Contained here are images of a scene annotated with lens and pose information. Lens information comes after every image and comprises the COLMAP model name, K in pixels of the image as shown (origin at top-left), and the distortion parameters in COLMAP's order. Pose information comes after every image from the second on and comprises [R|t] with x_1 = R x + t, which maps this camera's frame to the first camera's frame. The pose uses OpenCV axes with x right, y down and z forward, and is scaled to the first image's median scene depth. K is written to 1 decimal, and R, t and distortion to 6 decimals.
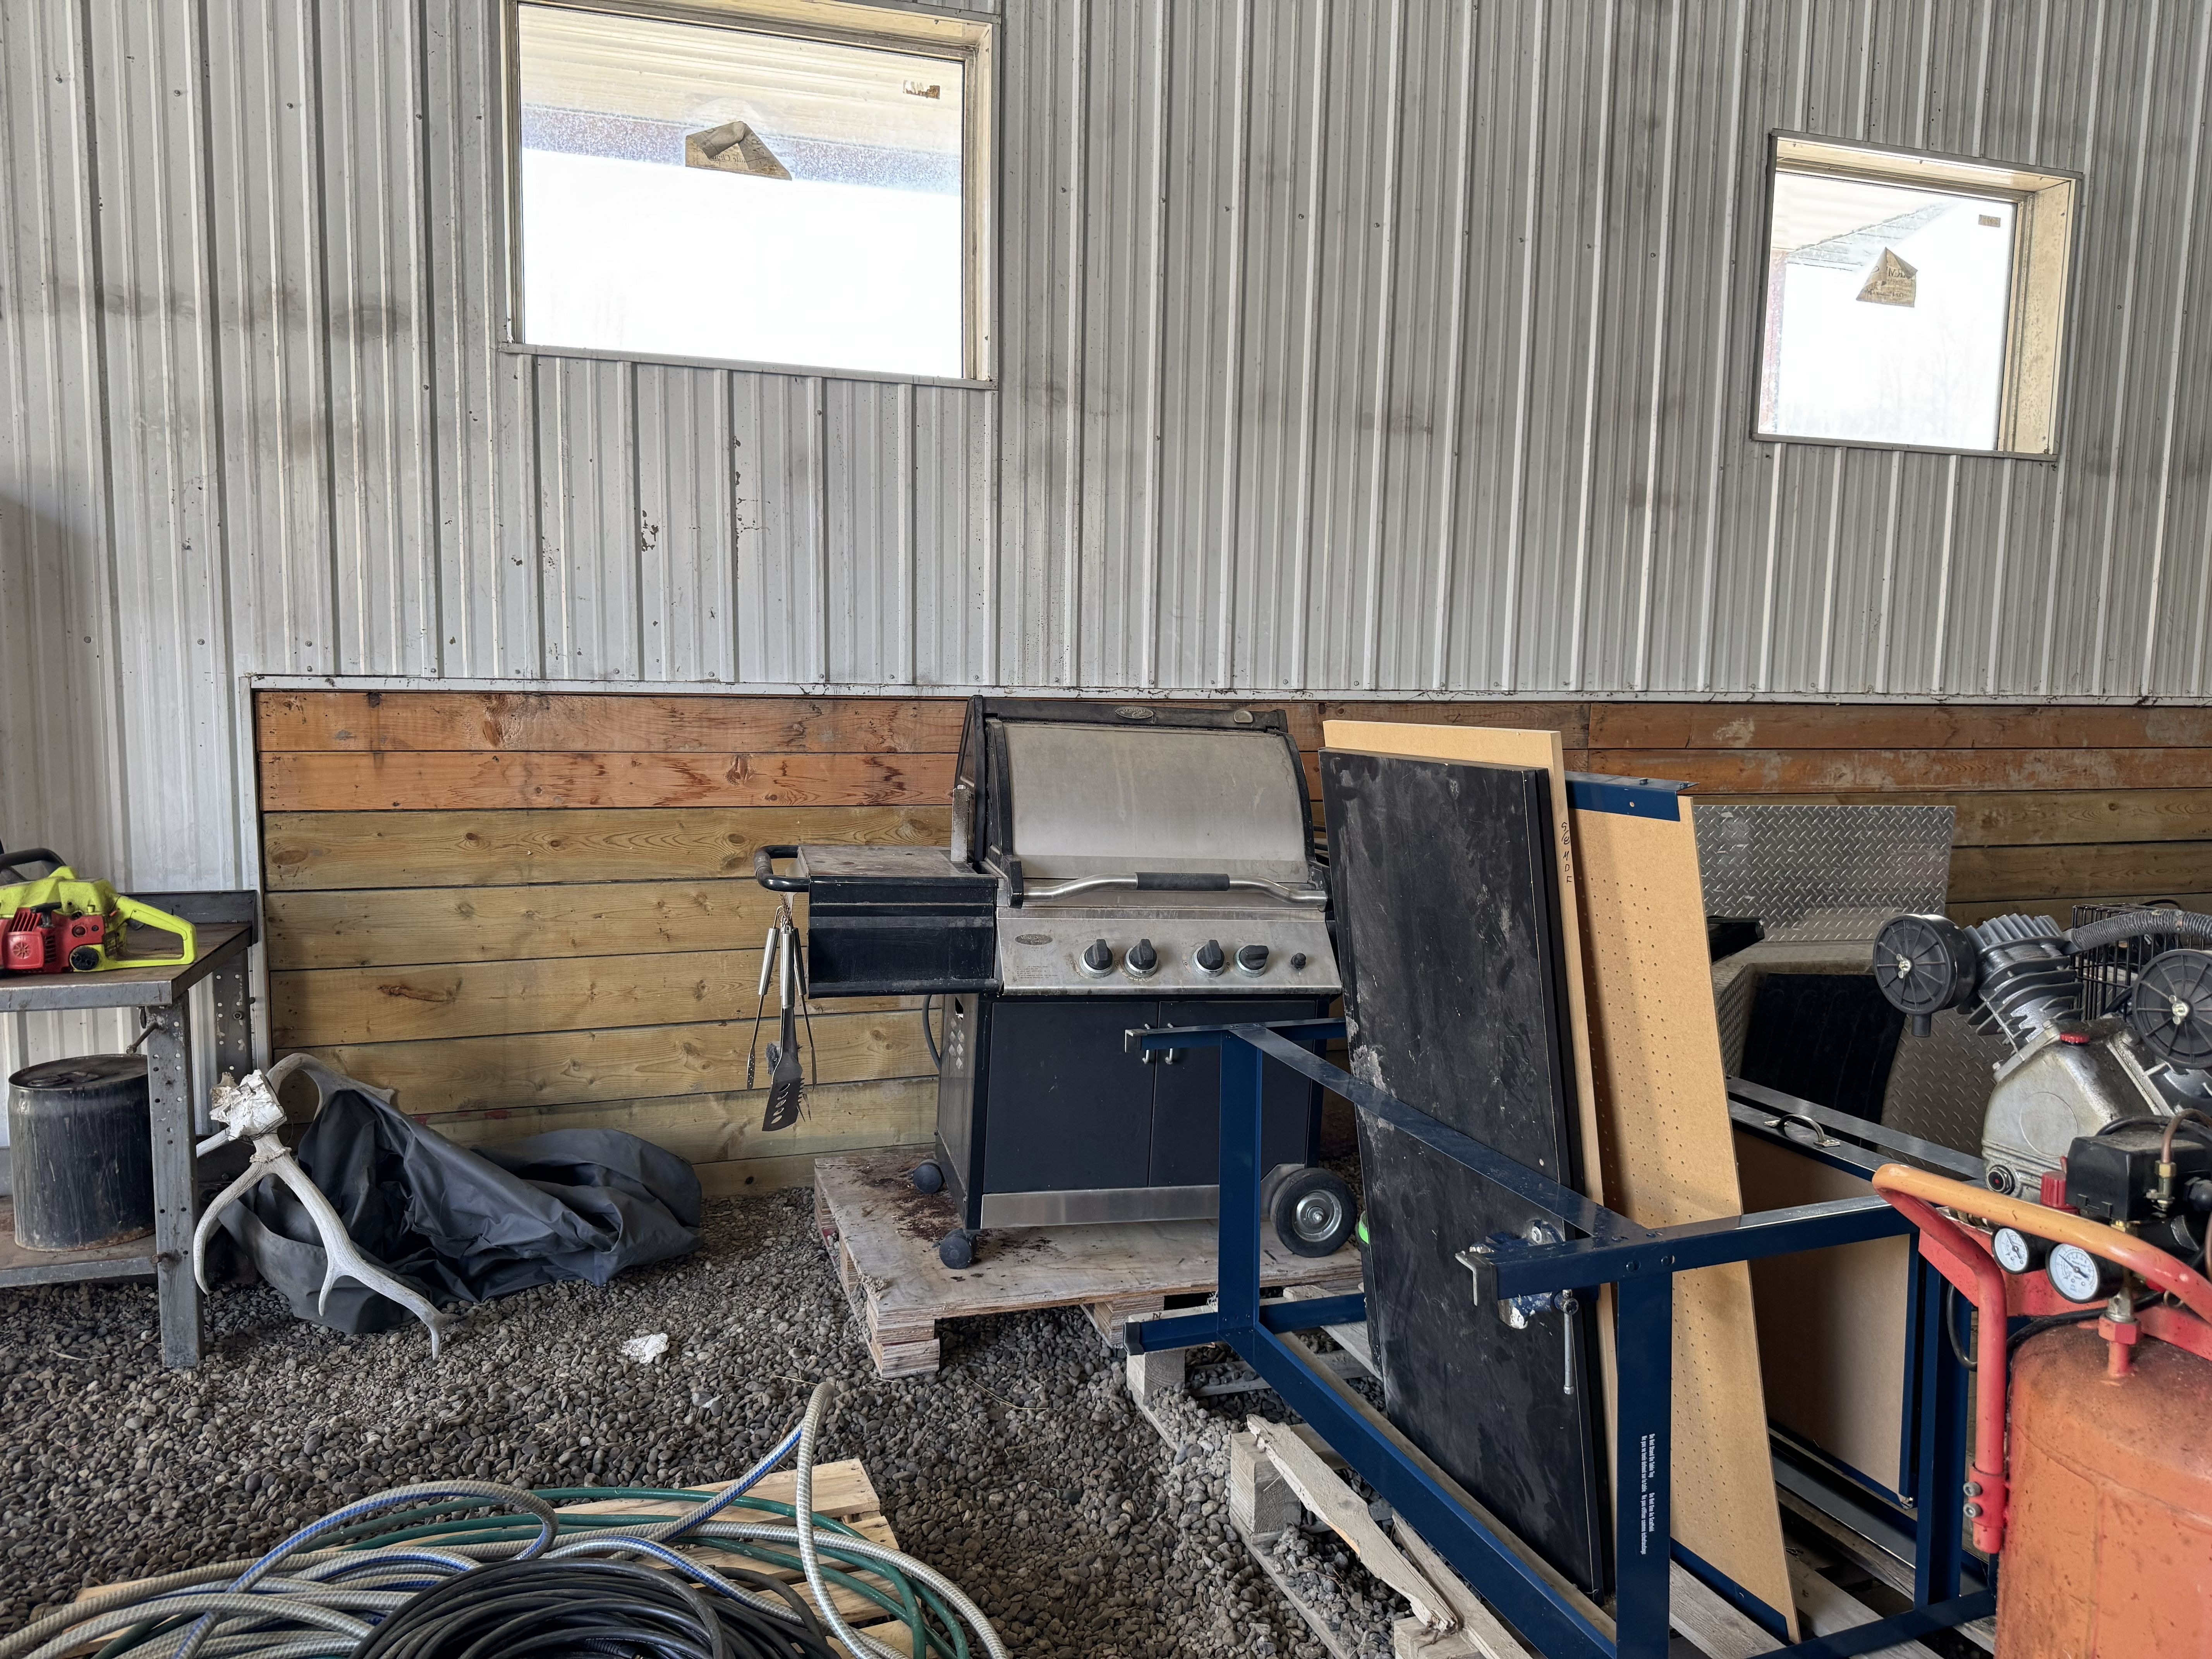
lens RADIAL K [[1506.7, 0, 1106.0], [0, 1506.7, 829.5], [0, 0, 1]] dist [0.124707, -0.180727]
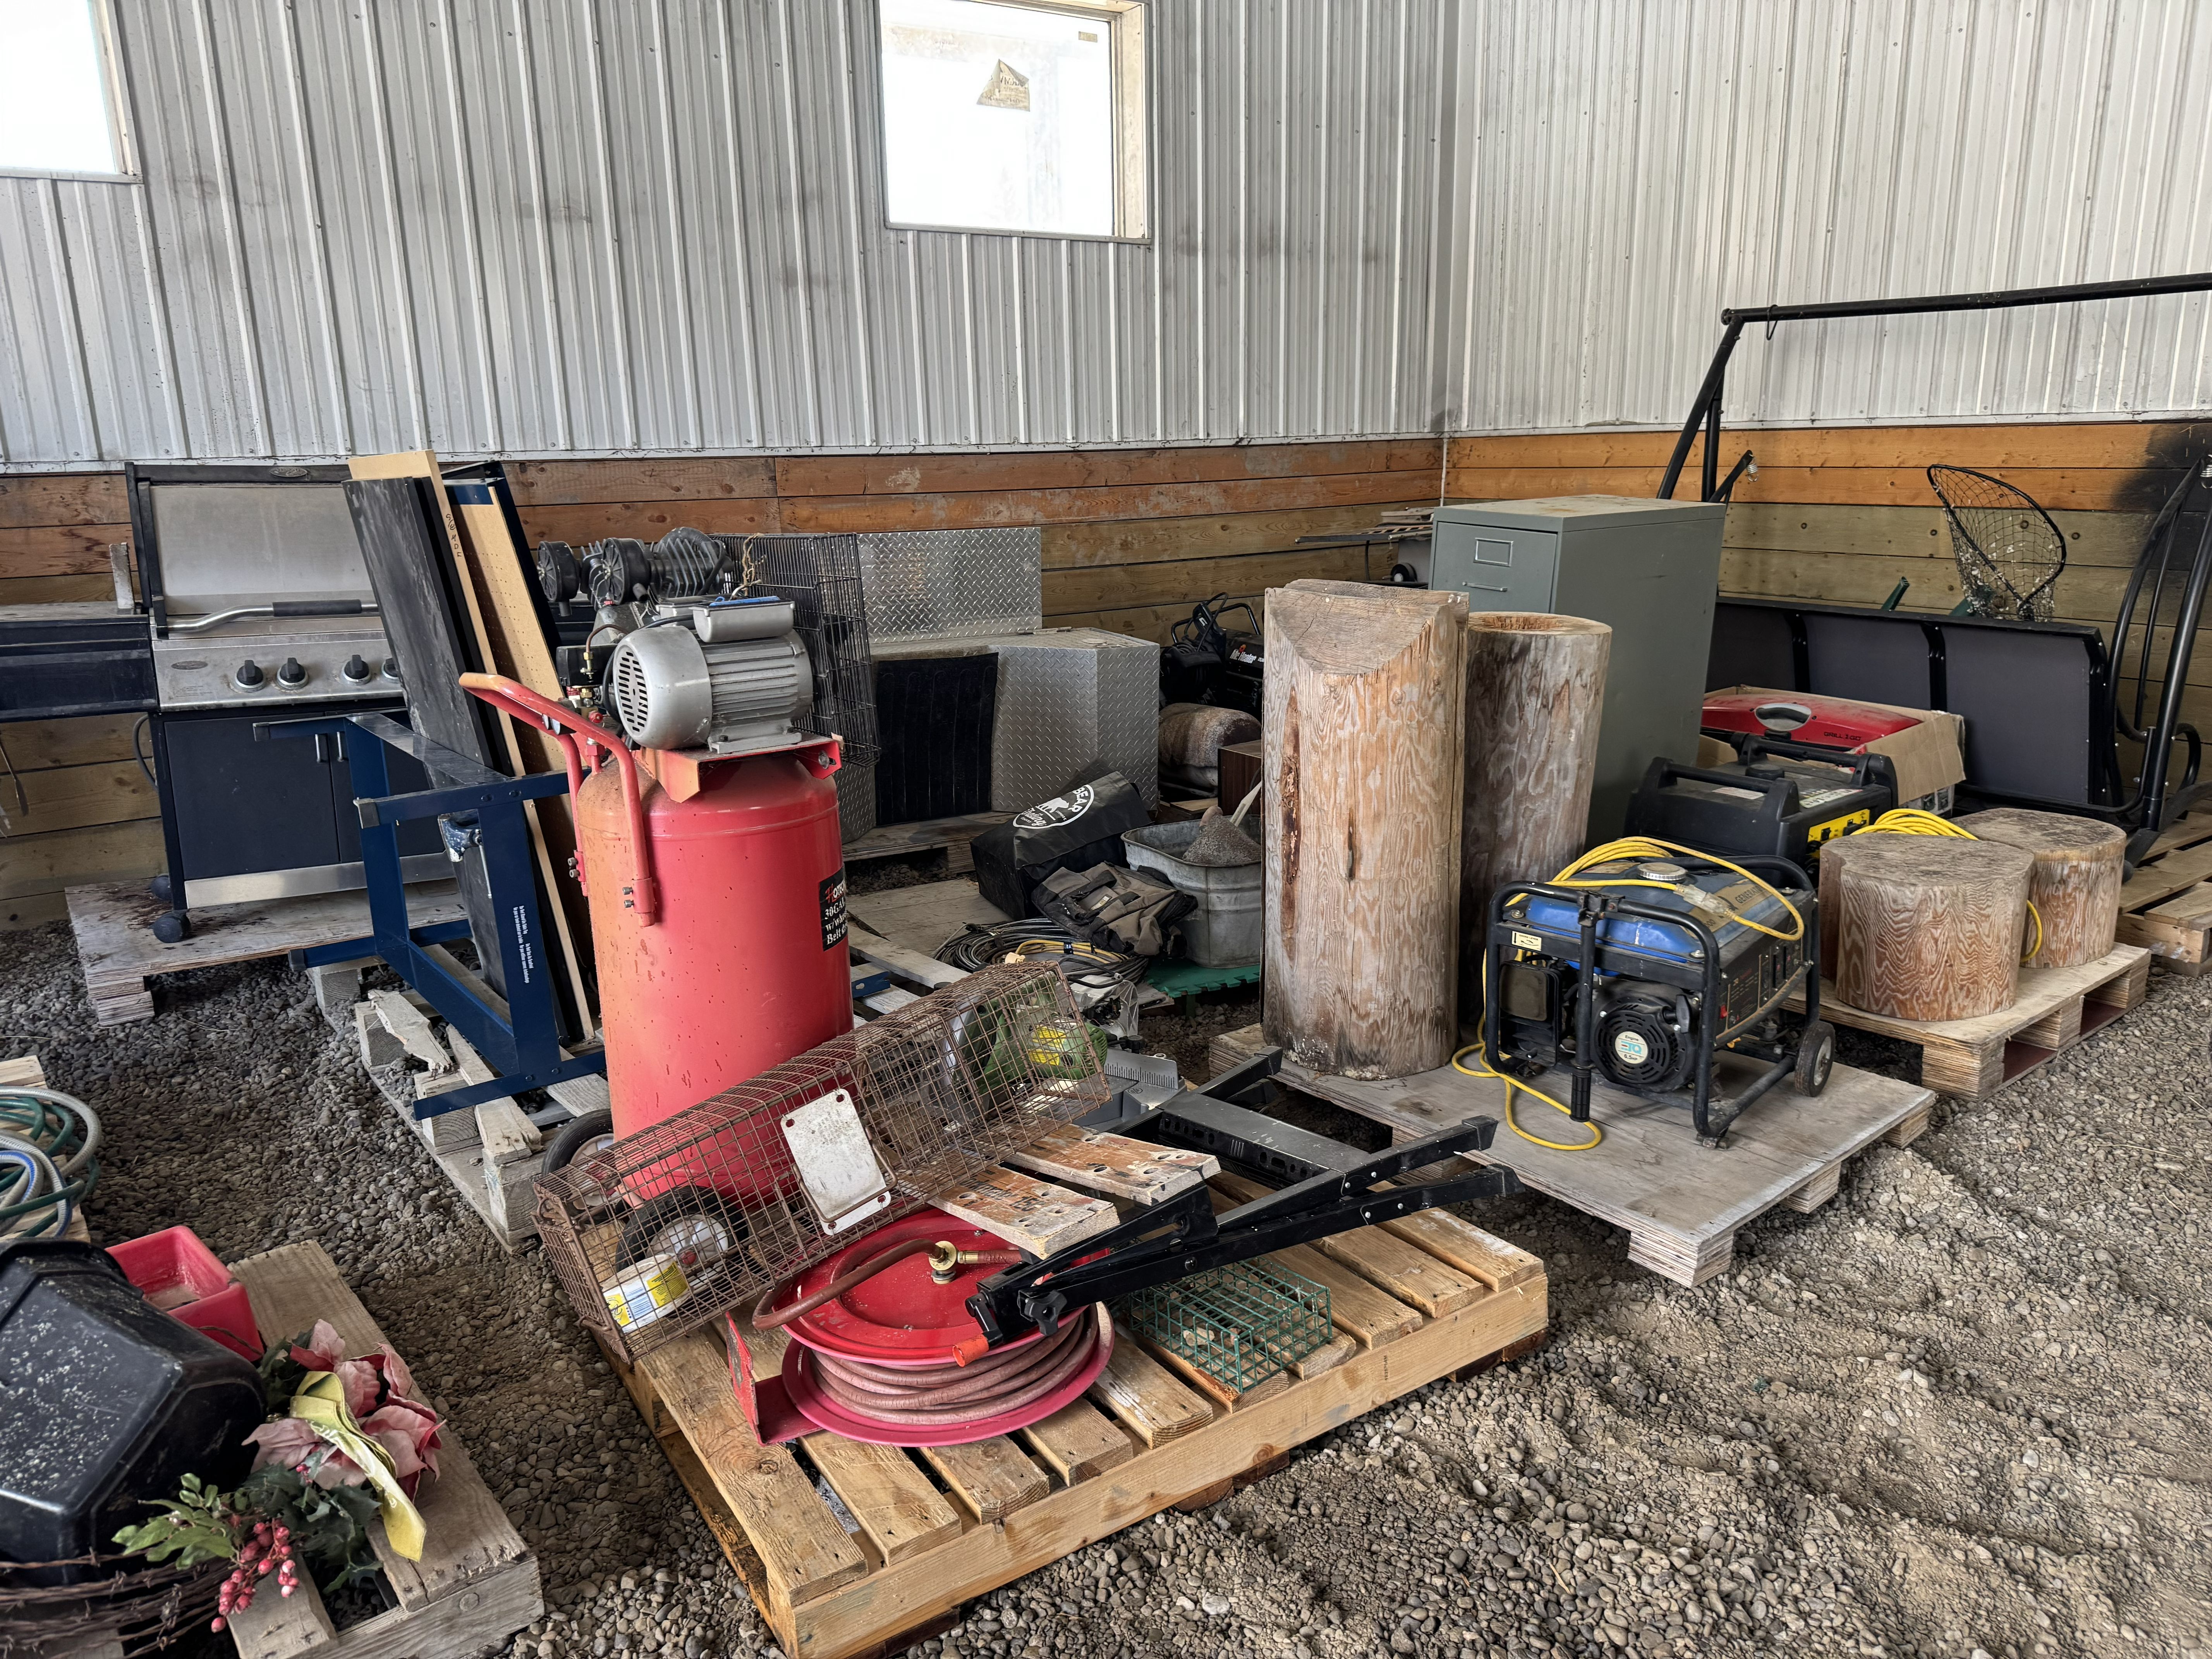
lens RADIAL K [[1547.8, 0, 1097.9], [0, 1547.8, 856.9], [0, 0, 1]] dist [0.061695, -0.081916]
pose [[0.962171, -0.108154, 0.250059, 0.229419], [0.072292, 0.986279, 0.148416, 0.065040], [-0.262680, -0.124724, 0.956788, -0.286812]]
